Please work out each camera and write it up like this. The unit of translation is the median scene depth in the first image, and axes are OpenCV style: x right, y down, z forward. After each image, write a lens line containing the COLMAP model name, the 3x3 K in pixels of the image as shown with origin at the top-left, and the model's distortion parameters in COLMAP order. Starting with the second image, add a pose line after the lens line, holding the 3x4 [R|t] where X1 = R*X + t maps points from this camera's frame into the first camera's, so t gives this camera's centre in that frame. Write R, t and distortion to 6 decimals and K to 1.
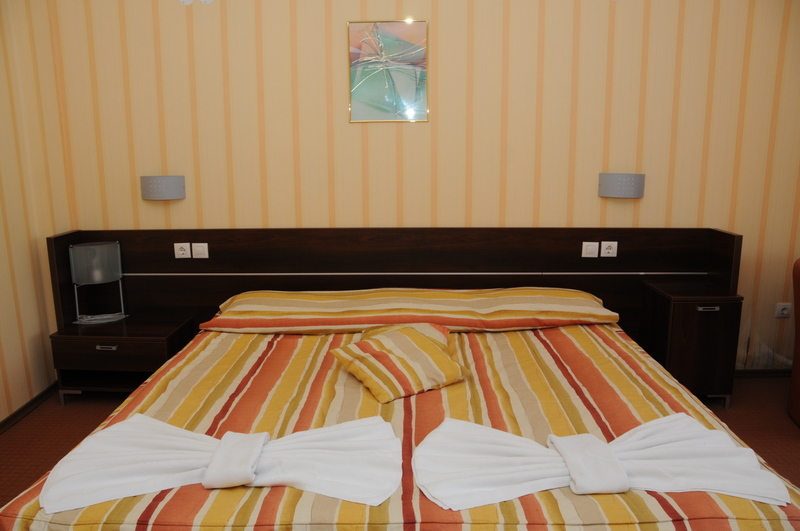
lens RADIAL K [[627.5, 0, 401.1], [0, 627.5, 266.9], [0, 0, 1]] dist [-0.112974, 0.016502]
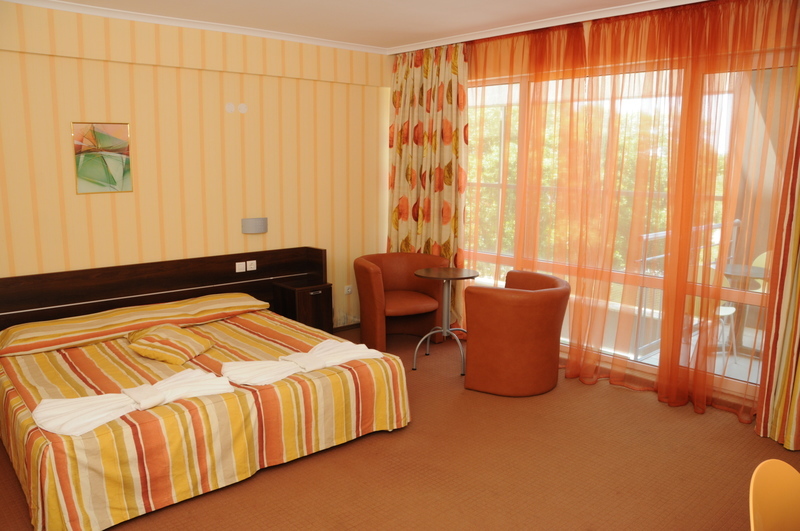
lens RADIAL K [[627.5, 0, 399.8], [0, 627.5, 265.4], [0, 0, 1]] dist [-0.112974, 0.016502]
pose [[0.747916, -0.101767, 0.655947, -0.488299], [0.120963, 0.992527, 0.016062, -0.009393], [-0.652679, 0.067332, 0.754636, -0.523736]]
